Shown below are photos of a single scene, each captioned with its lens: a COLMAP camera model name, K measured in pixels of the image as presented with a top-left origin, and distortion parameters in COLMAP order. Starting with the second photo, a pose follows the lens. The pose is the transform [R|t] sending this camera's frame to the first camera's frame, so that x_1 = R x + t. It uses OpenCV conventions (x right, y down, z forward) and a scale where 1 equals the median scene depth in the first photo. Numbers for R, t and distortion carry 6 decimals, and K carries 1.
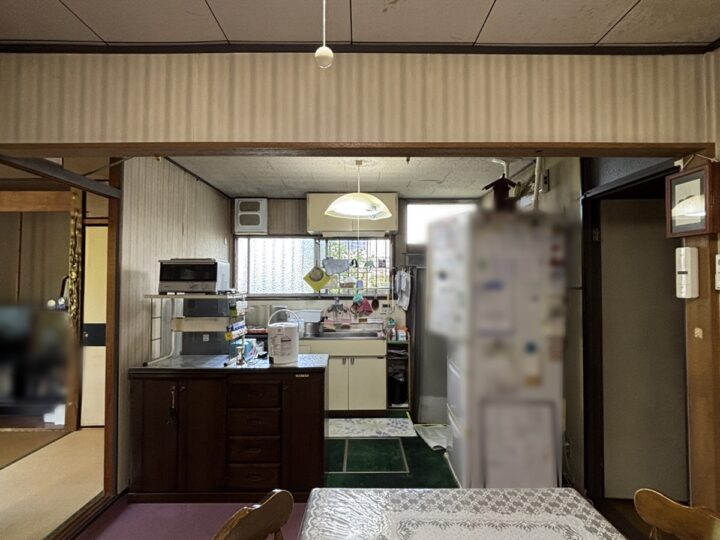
lens RADIAL K [[392.9, 0, 360.5], [0, 392.9, 270.9], [0, 0, 1]] dist [0.007532, -0.000869]
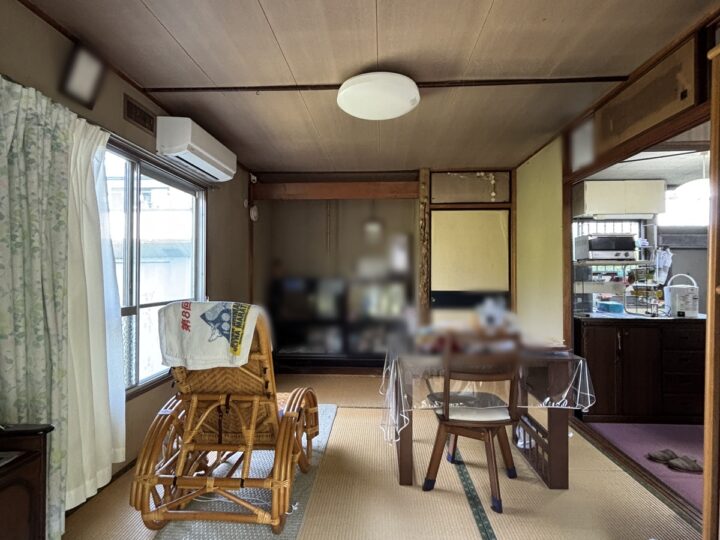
lens RADIAL K [[392.9, 0, 358.6], [0, 392.9, 272.5], [0, 0, 1]] dist [0.007532, -0.000869]
pose [[0.998195, 0.003397, -0.059968, -0.690121], [-0.002017, 0.999732, 0.023062, 0.040500], [0.060030, -0.022899, 0.997934, -0.176875]]
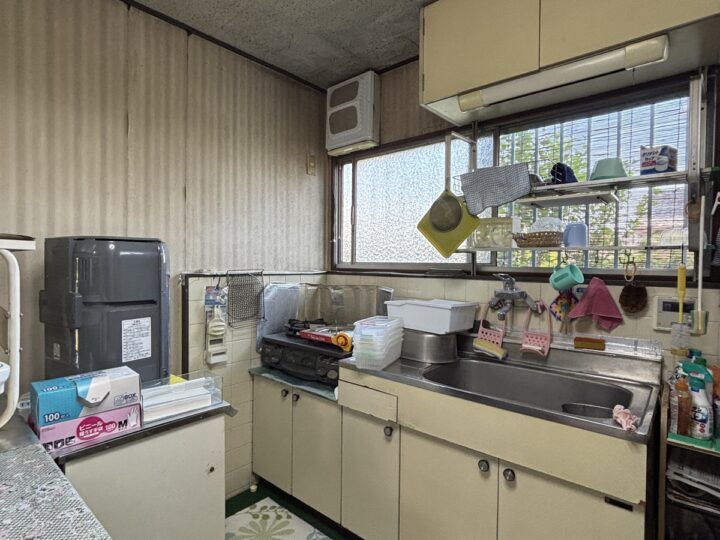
lens RADIAL K [[392.9, 0, 363.6], [0, 392.9, 267.9], [0, 0, 1]] dist [0.007532, -0.000869]
pose [[0.758888, 0.018702, -0.650952, 0.080679], [0.009596, 0.999158, 0.039893, 0.044853], [0.651150, -0.036521, 0.758070, 0.619808]]
